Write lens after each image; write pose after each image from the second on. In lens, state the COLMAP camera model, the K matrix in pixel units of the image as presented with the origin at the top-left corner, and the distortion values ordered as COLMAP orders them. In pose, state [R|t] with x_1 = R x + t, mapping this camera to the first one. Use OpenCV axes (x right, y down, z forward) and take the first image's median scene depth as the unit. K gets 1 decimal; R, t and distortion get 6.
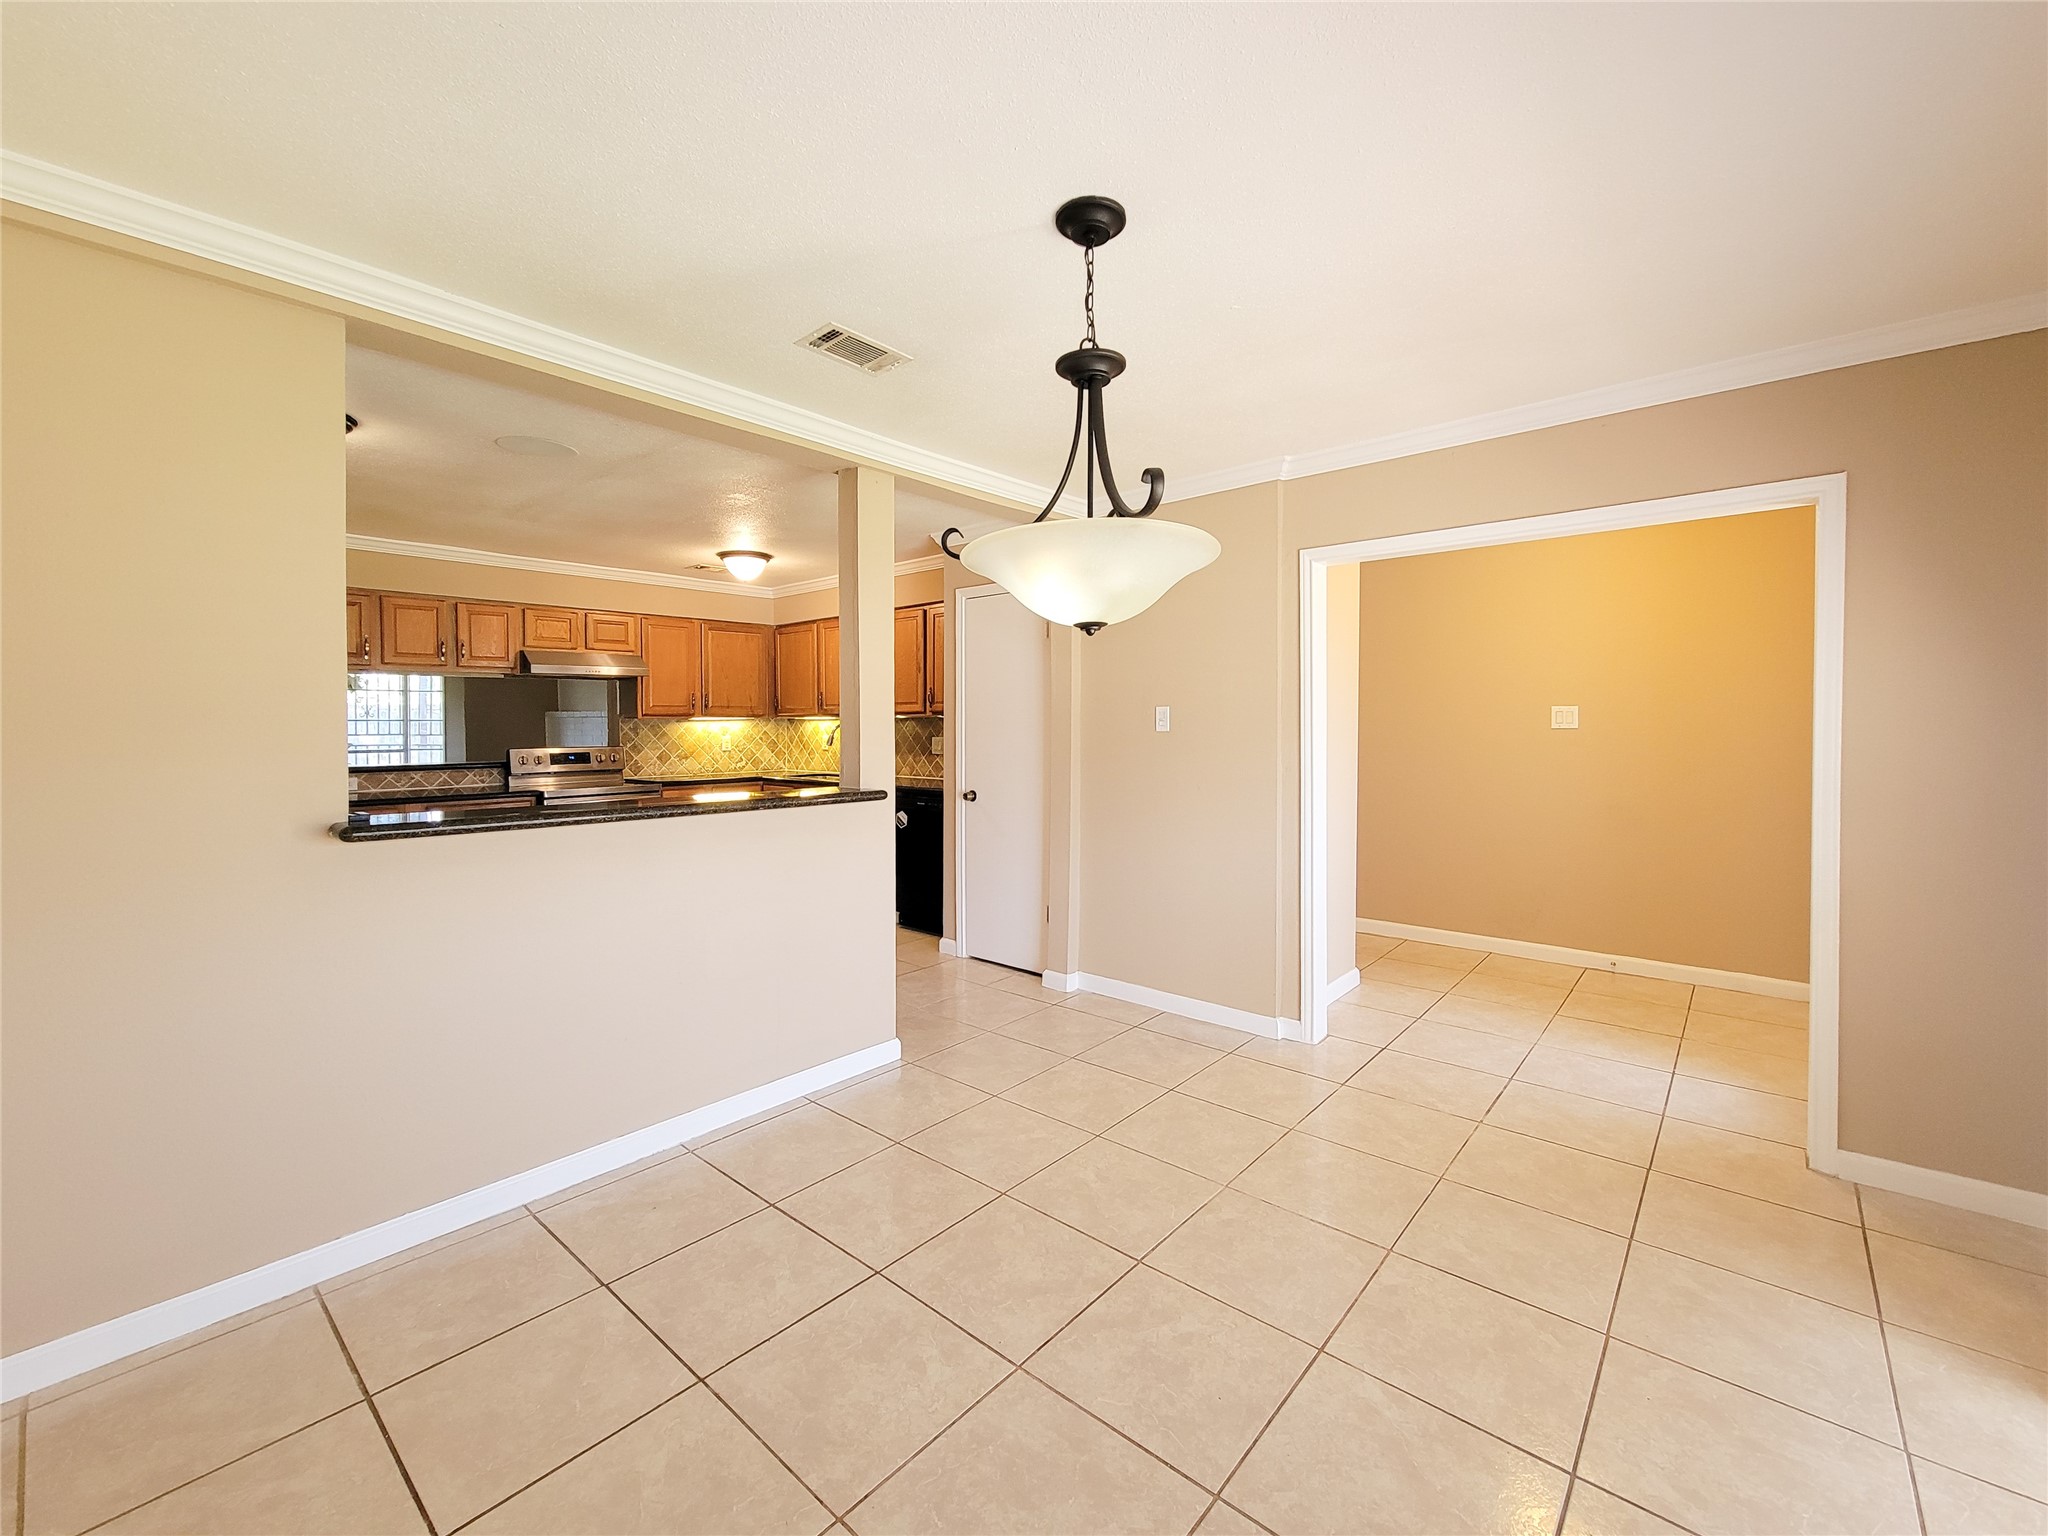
lens RADIAL K [[838.3, 0, 1006.5], [0, 838.3, 756.9], [0, 0, 1]] dist [0.002659, -0.000107]
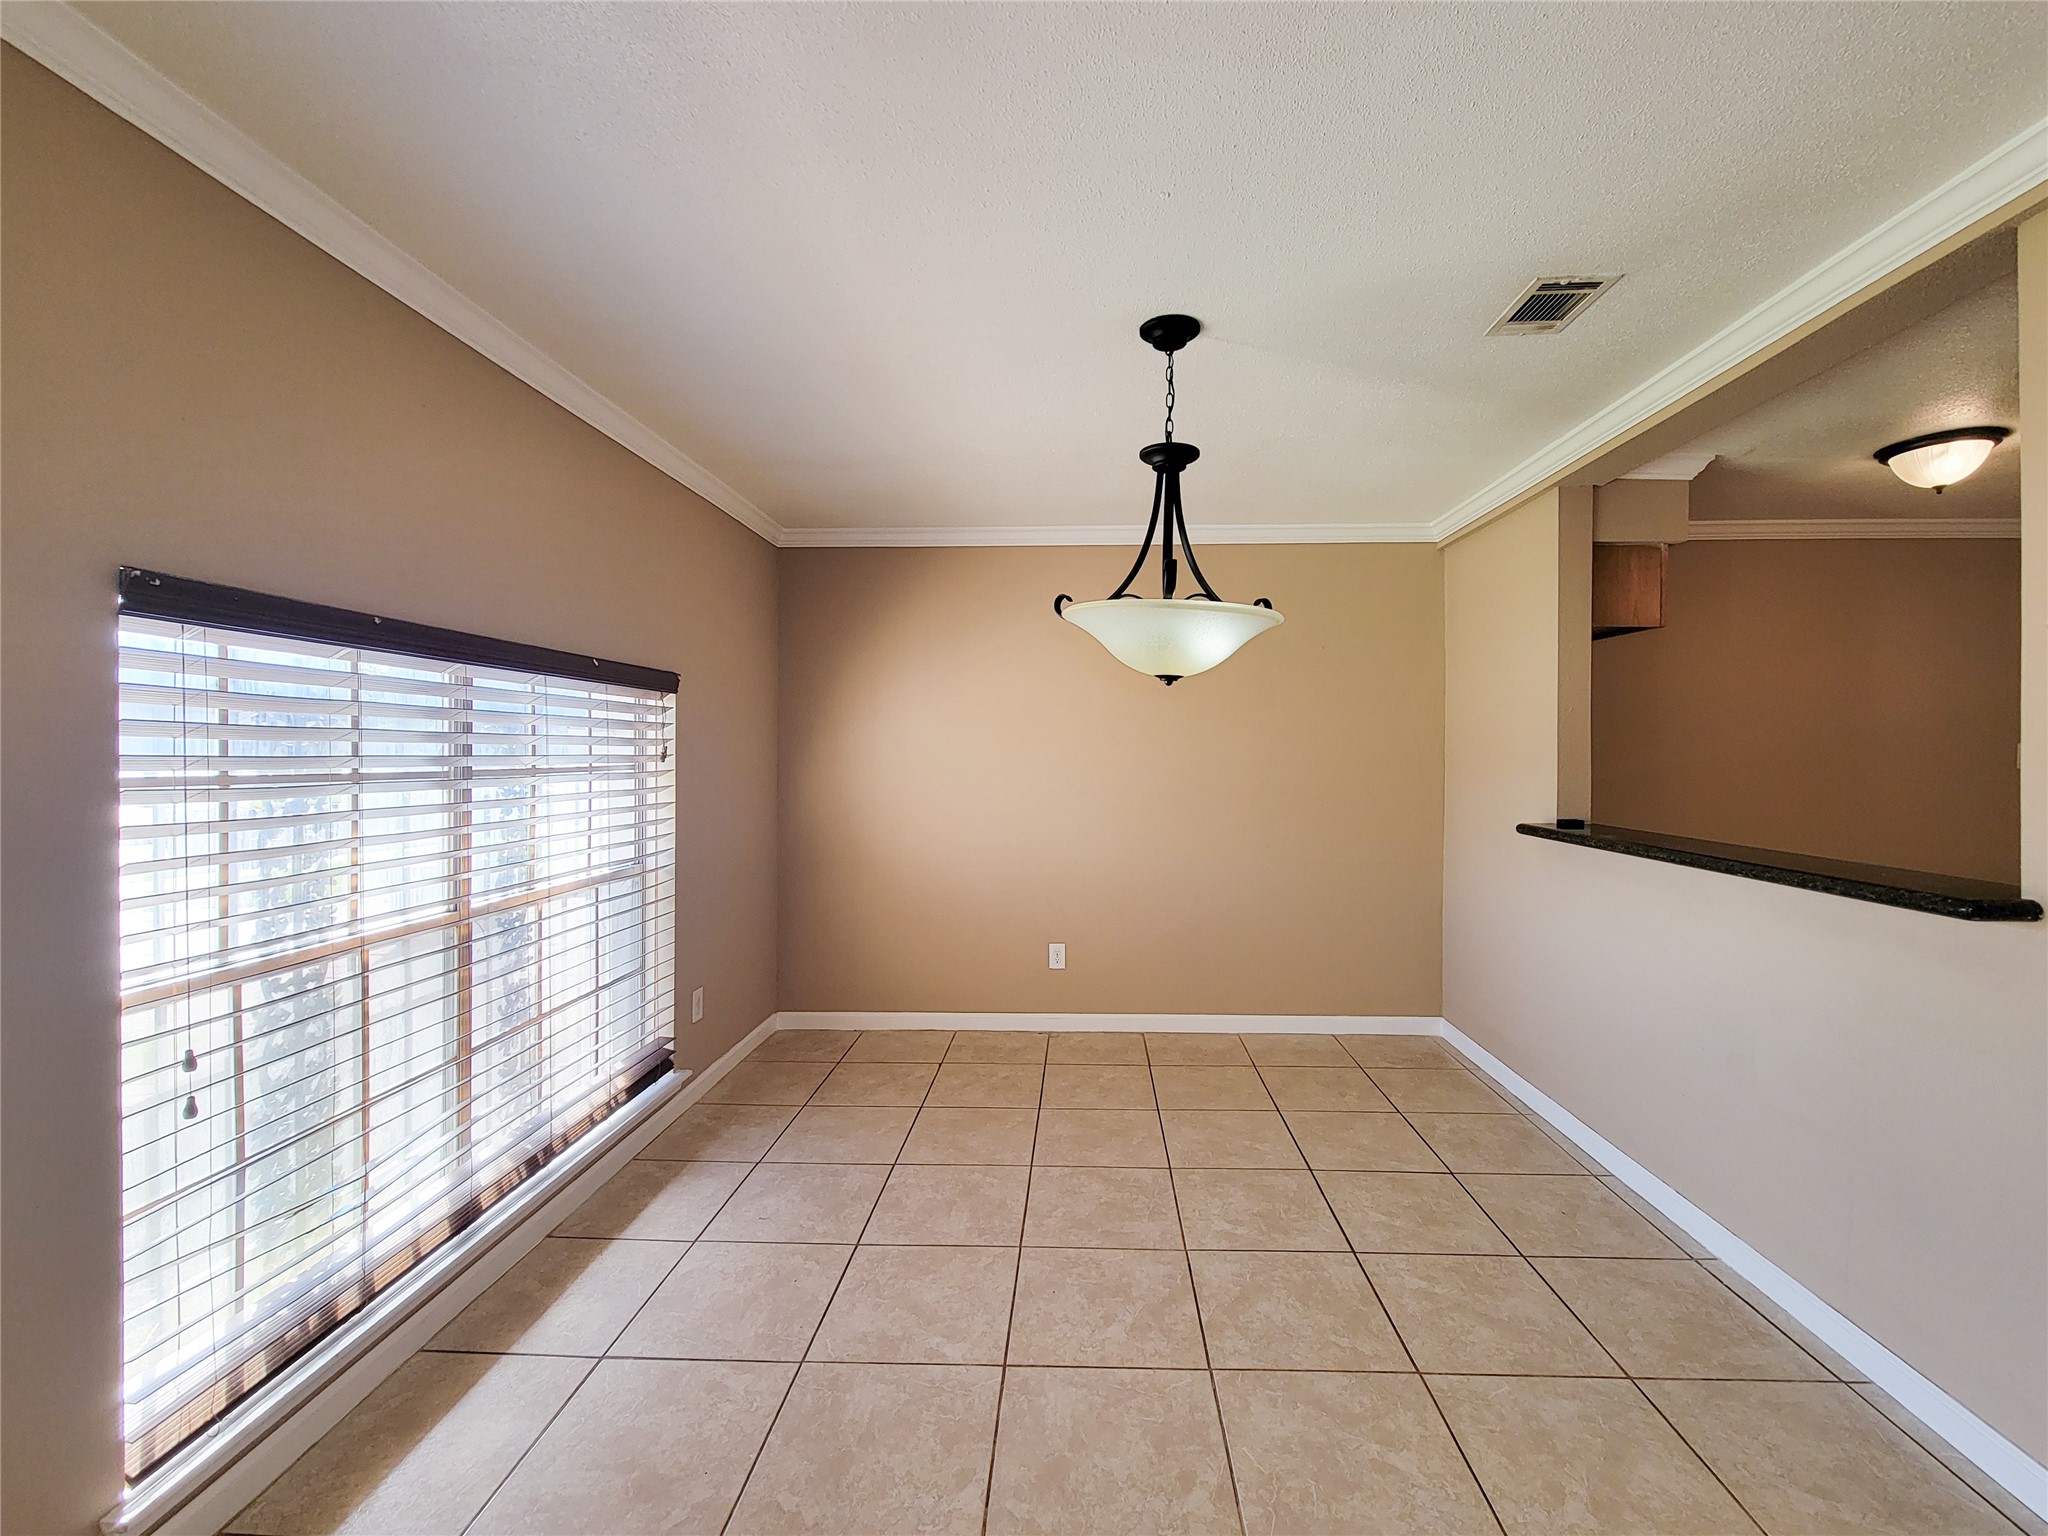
lens RADIAL K [[838.3, 0, 1024.0], [0, 838.3, 760.0], [0, 0, 1]] dist [0.002659, -0.000107]
pose [[-0.785297, 0.005456, -0.619096, 0.945106], [-0.022405, 0.999056, 0.037225, -0.068988], [0.618714, 0.043104, -0.784433, 1.711669]]
